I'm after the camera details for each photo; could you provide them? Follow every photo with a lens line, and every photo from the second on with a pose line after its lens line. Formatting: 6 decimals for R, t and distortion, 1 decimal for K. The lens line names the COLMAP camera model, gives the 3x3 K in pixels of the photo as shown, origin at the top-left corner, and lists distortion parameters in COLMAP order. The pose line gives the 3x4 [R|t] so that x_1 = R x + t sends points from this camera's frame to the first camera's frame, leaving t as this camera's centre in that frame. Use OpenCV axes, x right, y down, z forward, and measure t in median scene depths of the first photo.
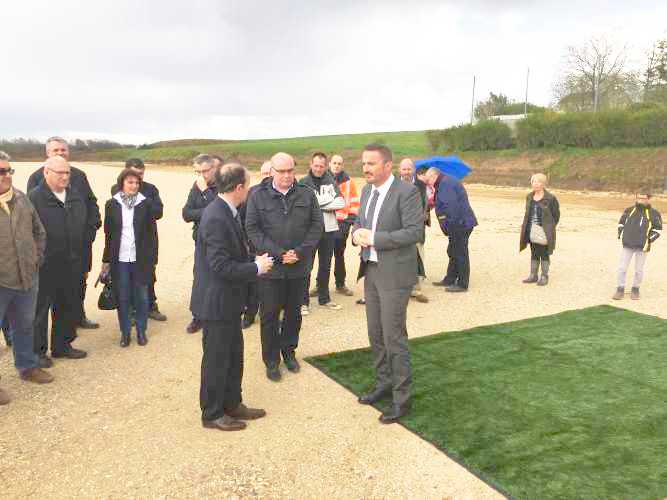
lens RADIAL K [[731.0, 0, 333.5], [0, 731.0, 250.0], [0, 0, 1]] dist [0.061057, -0.021924]
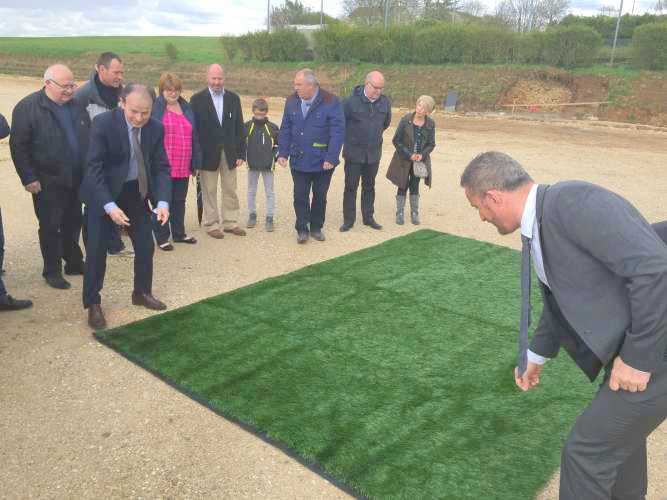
lens RADIAL K [[731.0, 0, 333.5], [0, 731.0, 250.0], [0, 0, 1]] dist [0.061057, -0.021924]
pose [[0.960634, -0.041564, 0.274692, -0.006801], [0.009627, 0.993132, 0.116605, -0.015306], [-0.277651, -0.109370, 0.954436, 0.202782]]
